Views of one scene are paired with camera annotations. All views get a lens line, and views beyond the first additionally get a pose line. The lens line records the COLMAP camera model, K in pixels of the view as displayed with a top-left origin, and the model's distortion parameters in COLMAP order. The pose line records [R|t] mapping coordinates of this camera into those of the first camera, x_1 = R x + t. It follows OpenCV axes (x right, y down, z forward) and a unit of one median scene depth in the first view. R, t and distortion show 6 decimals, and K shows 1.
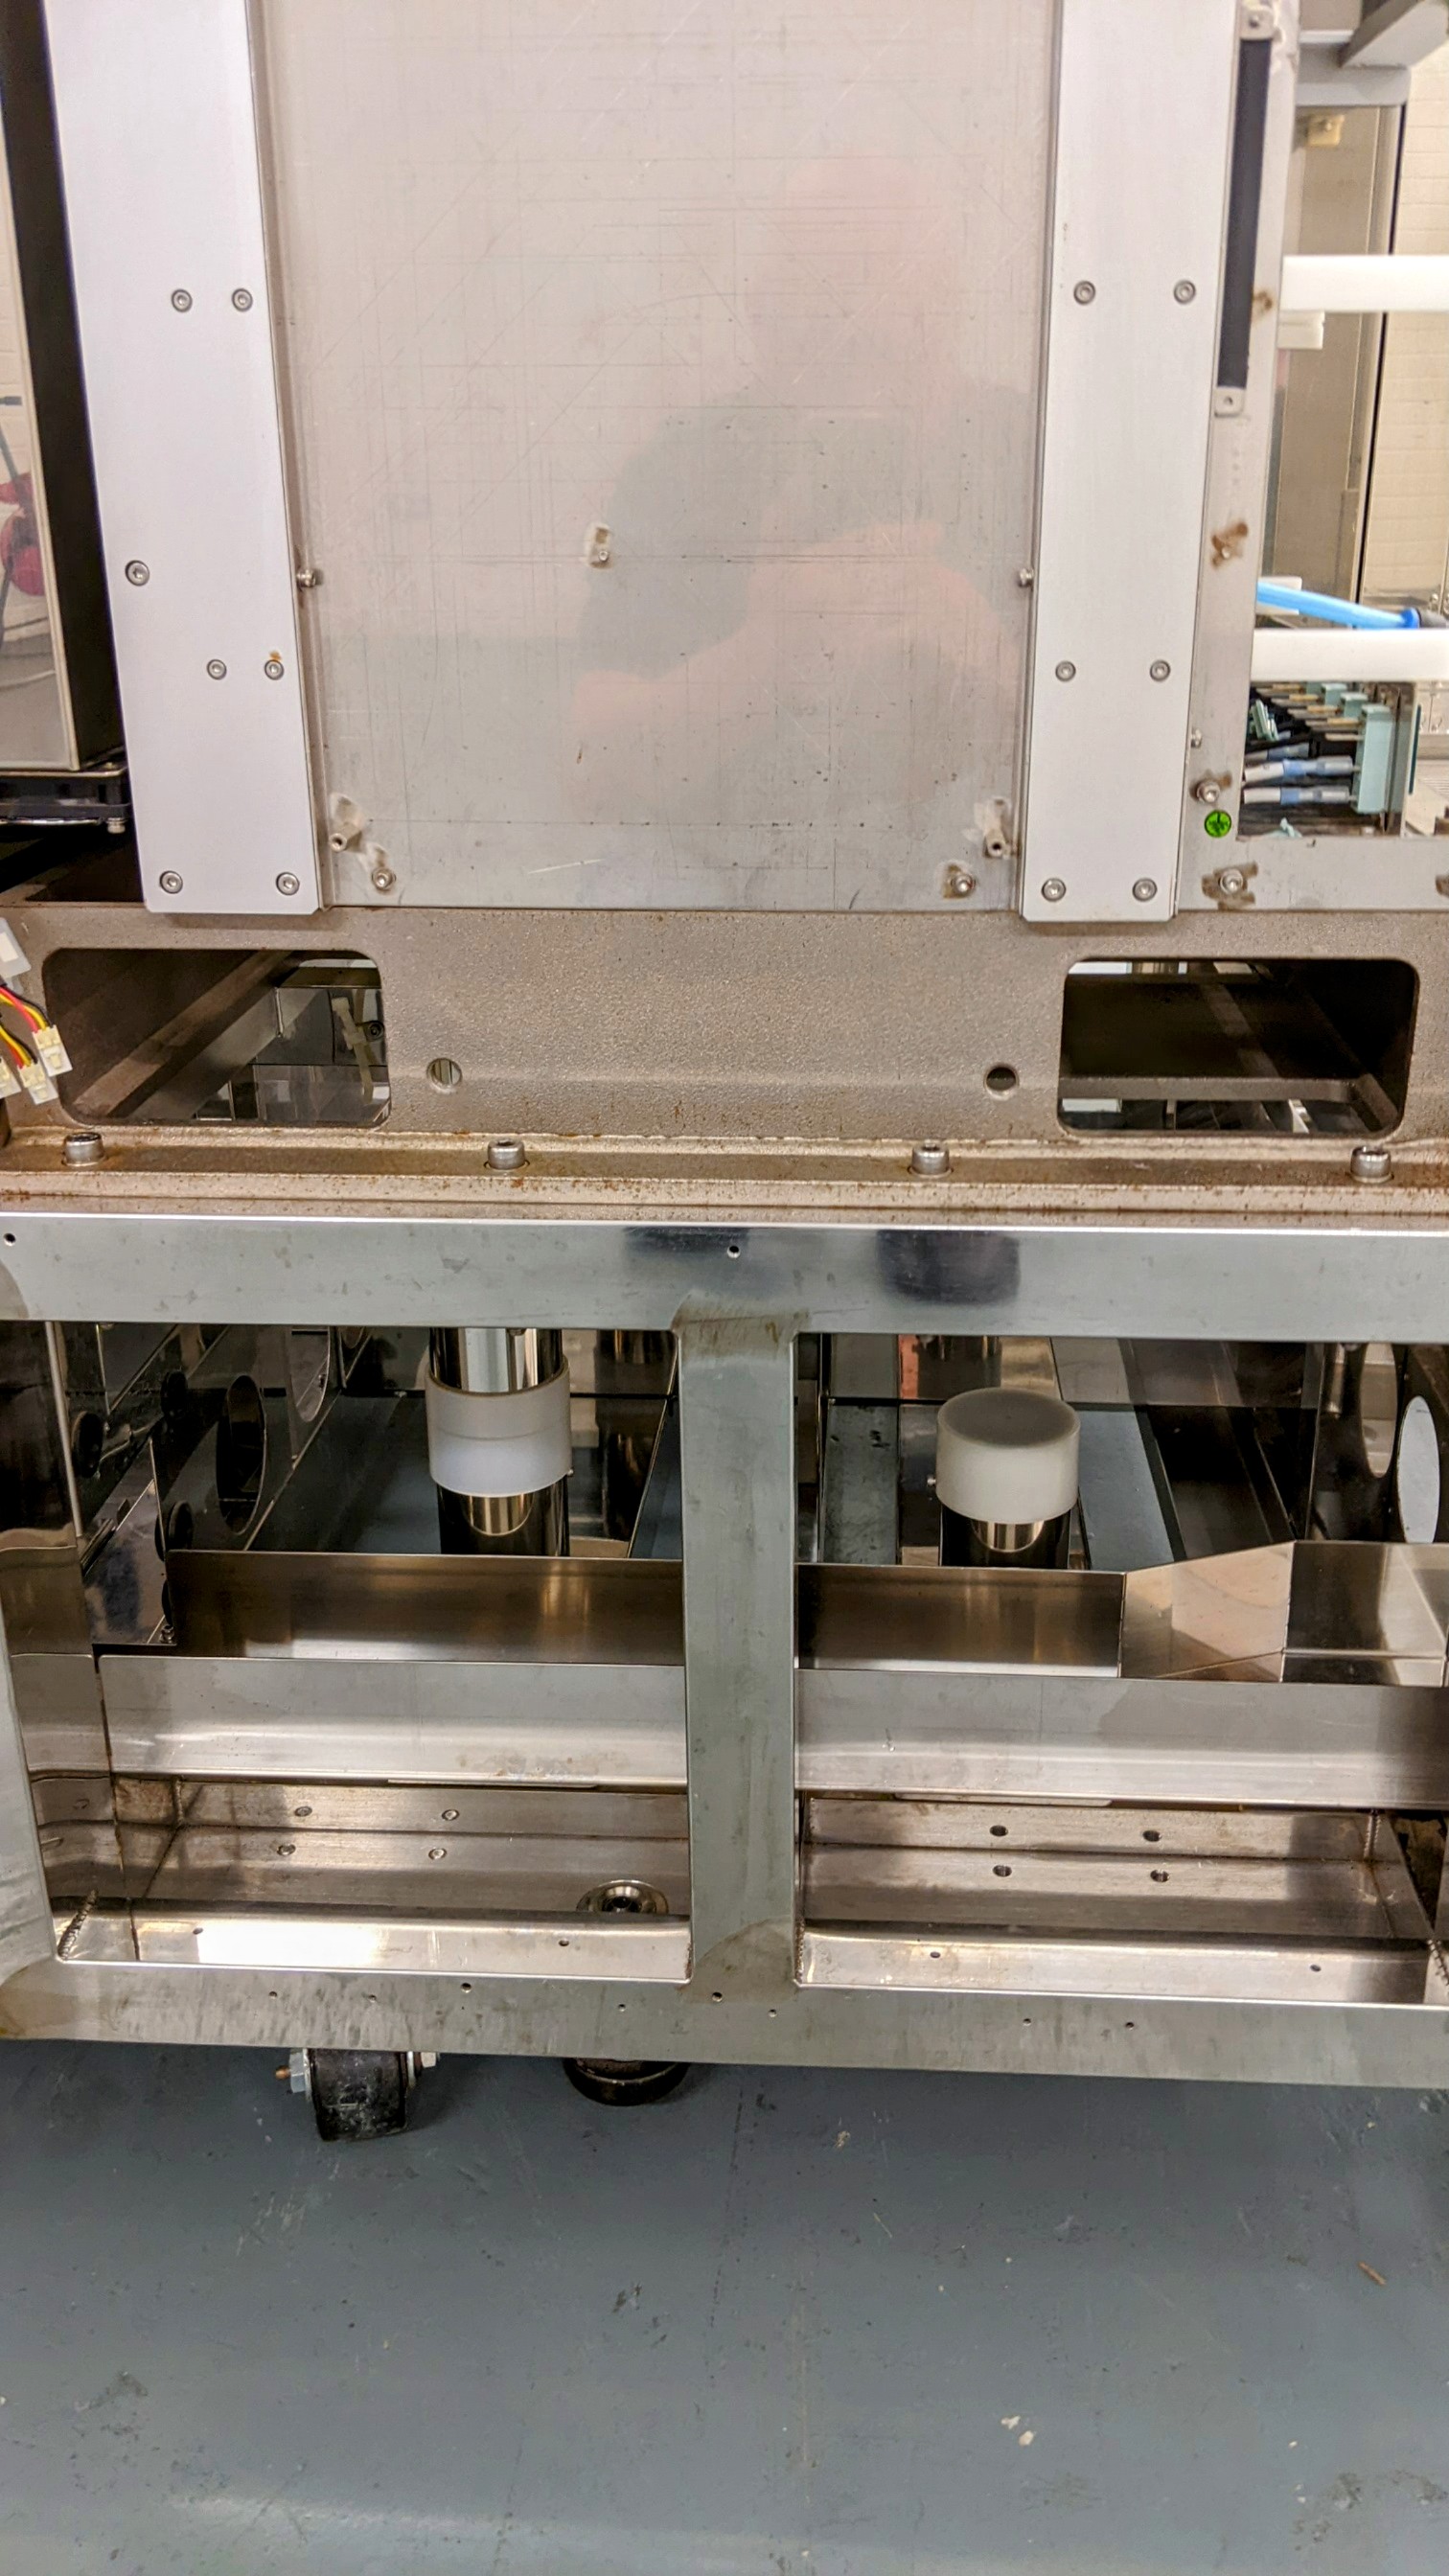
lens RADIAL K [[2043.8, 0, 729.0], [0, 2043.8, 1241.5], [0, 0, 1]] dist [0.110452, -0.317012]
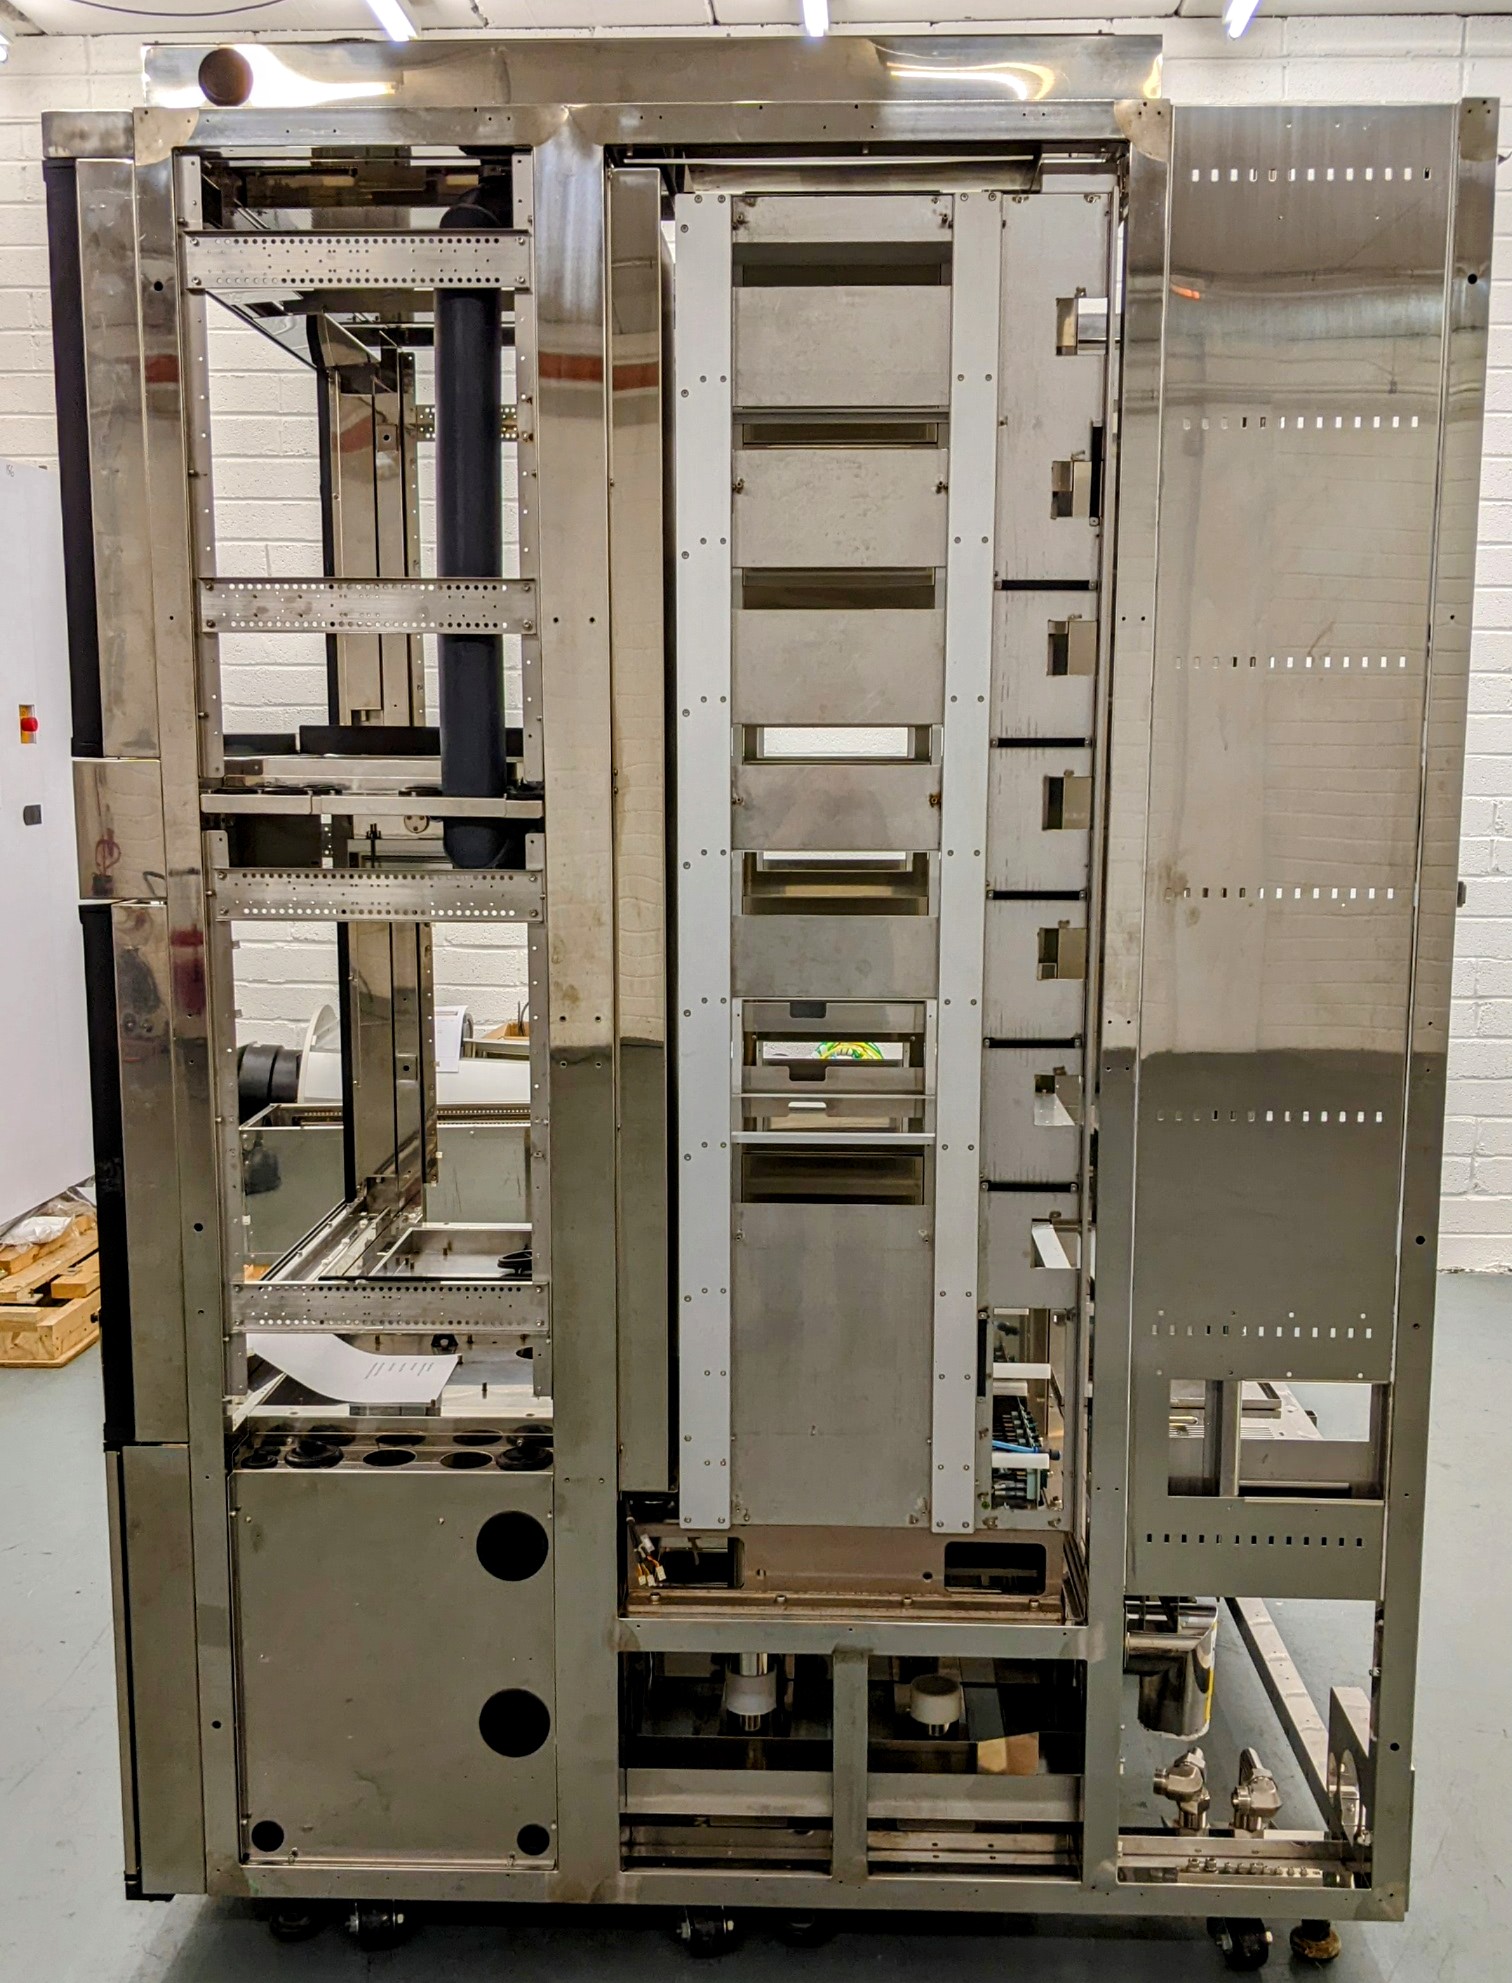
lens RADIAL K [[2172.1, 0, 730.9], [0, 2172.1, 995.9], [0, 0, 1]] dist [0.089619, -0.296284]
pose [[0.999739, 0.006722, 0.021820, -0.276444], [-0.001397, 0.971901, -0.235386, -0.162107], [-0.022790, 0.235294, 0.971657, -2.718590]]
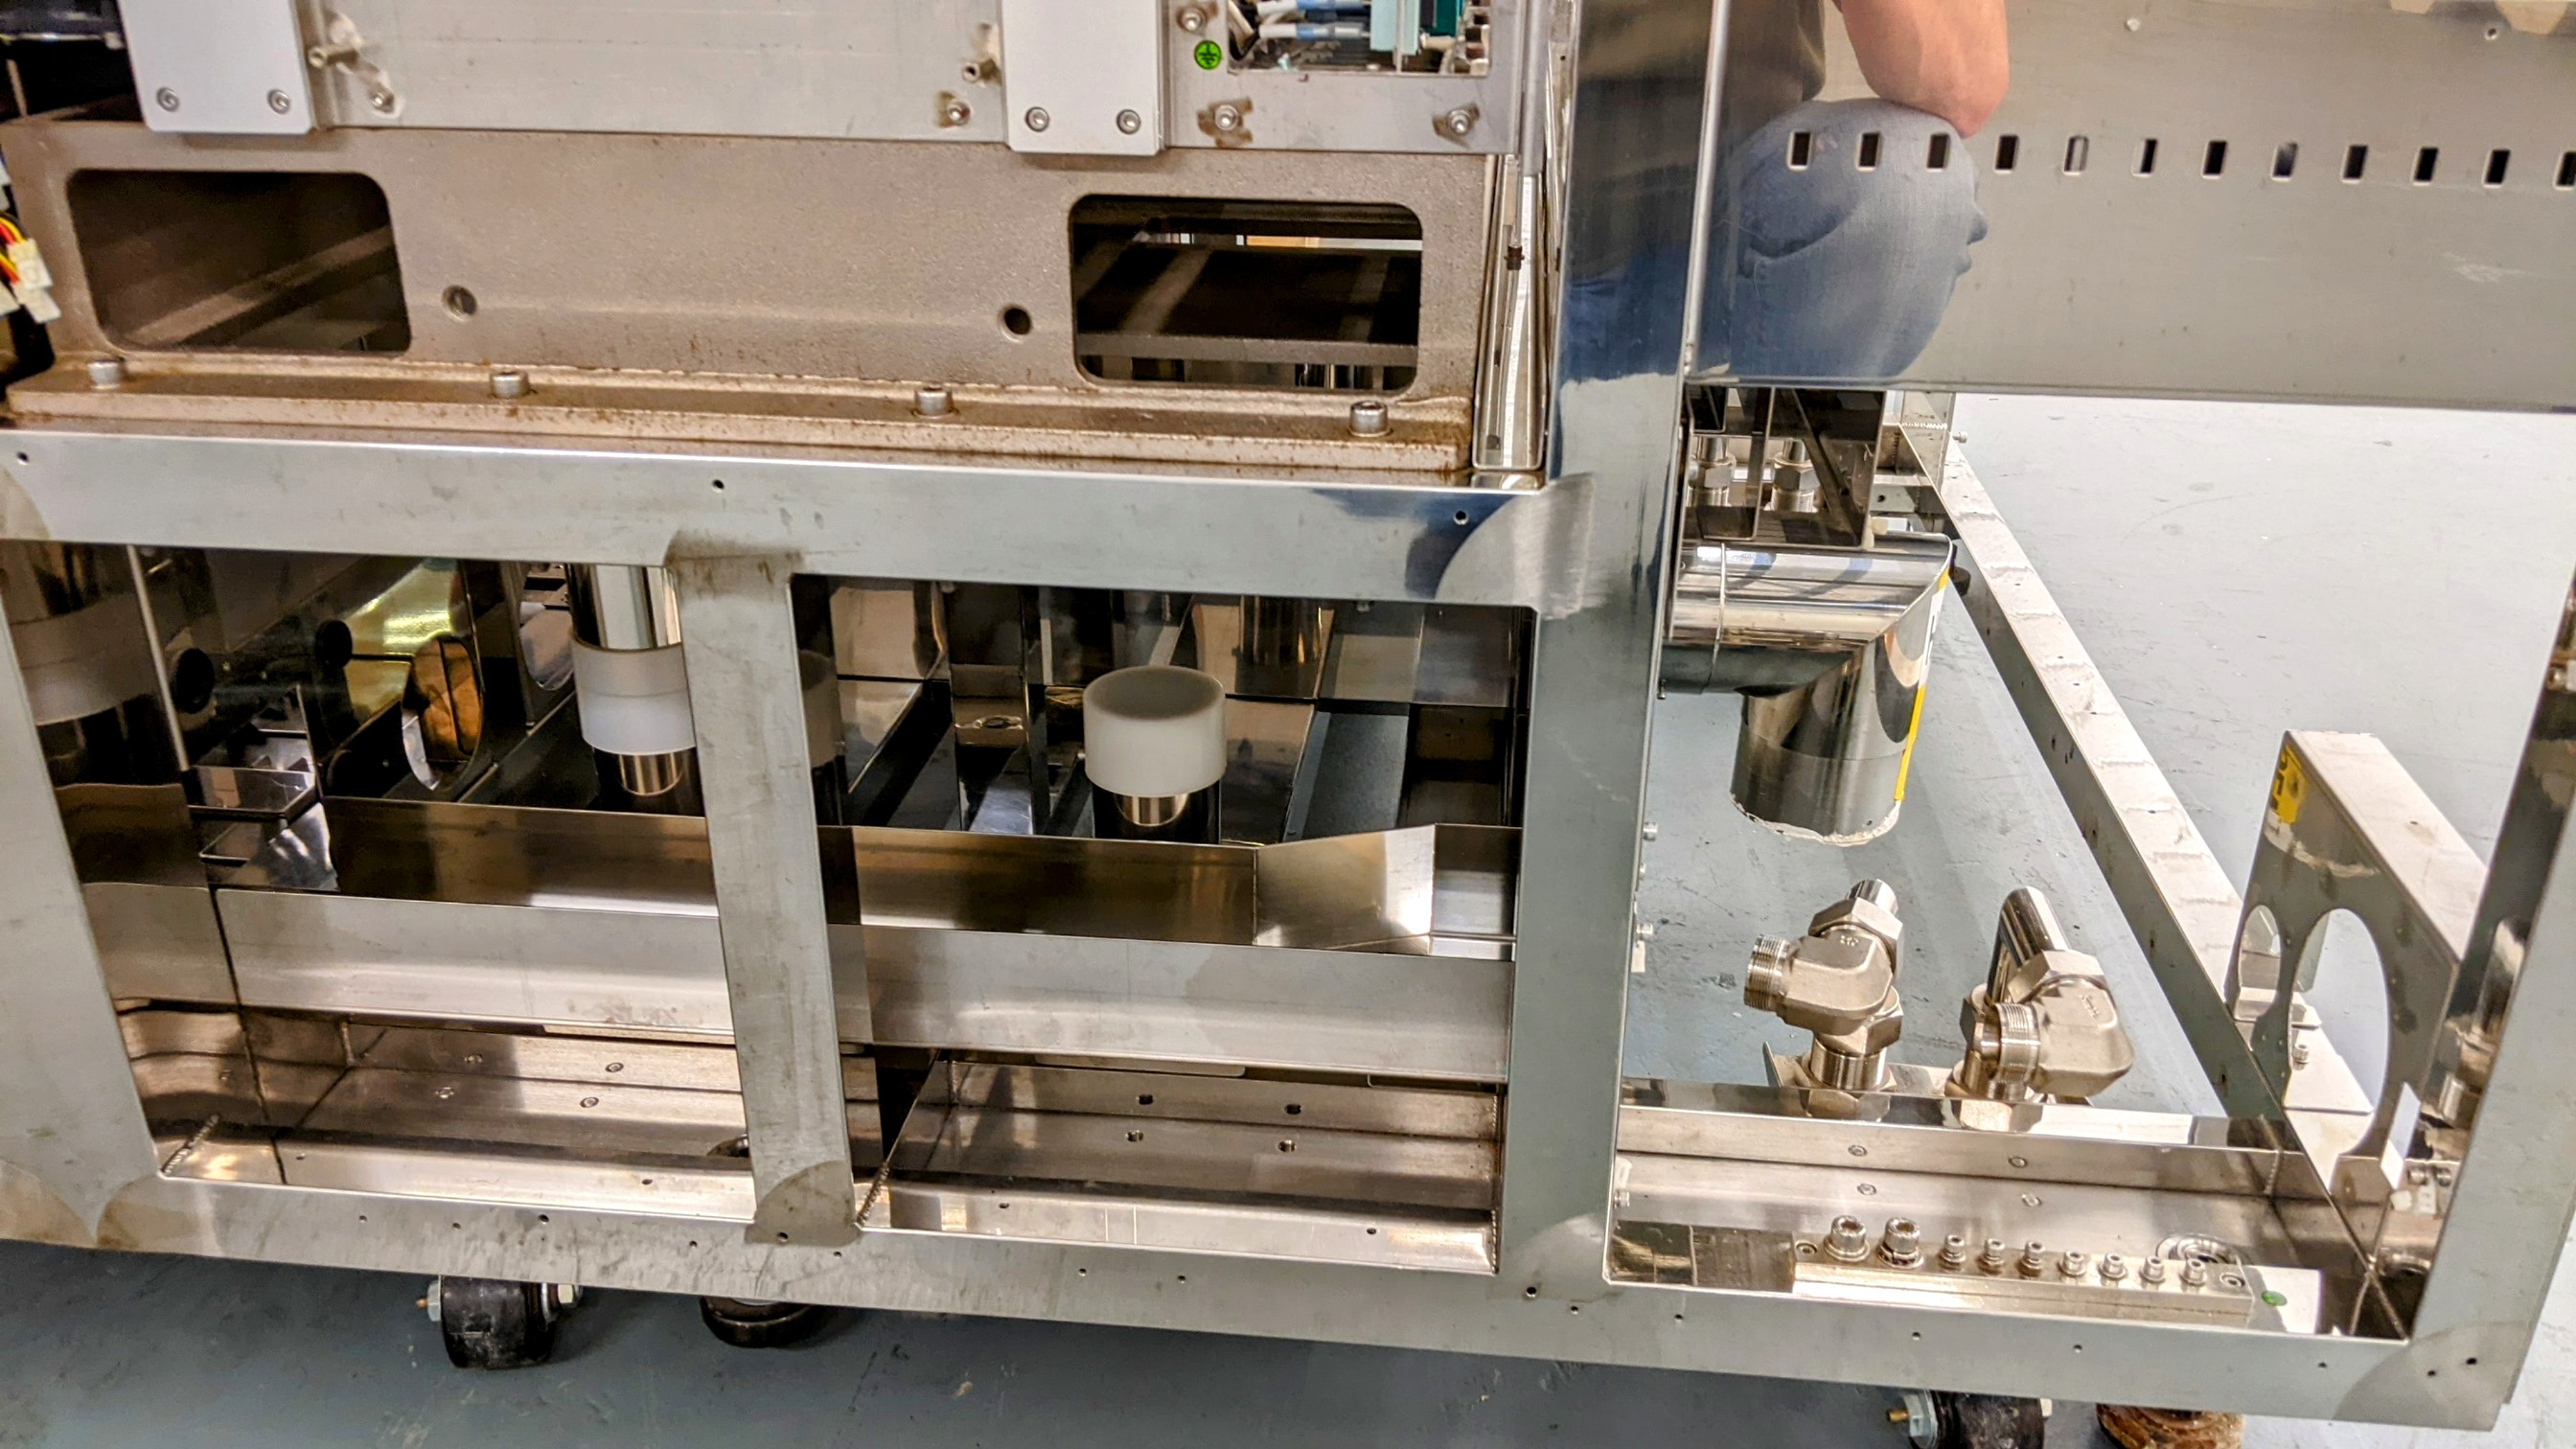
lens RADIAL K [[2043.8, 0, 1299.1], [0, 2043.8, 740.2], [0, 0, 1]] dist [0.110452, -0.317012]
pose [[0.999089, 0.033026, -0.027044, 0.301591], [-0.030938, 0.996757, 0.074287, 0.042696], [0.029409, -0.073382, 0.996870, 0.011672]]
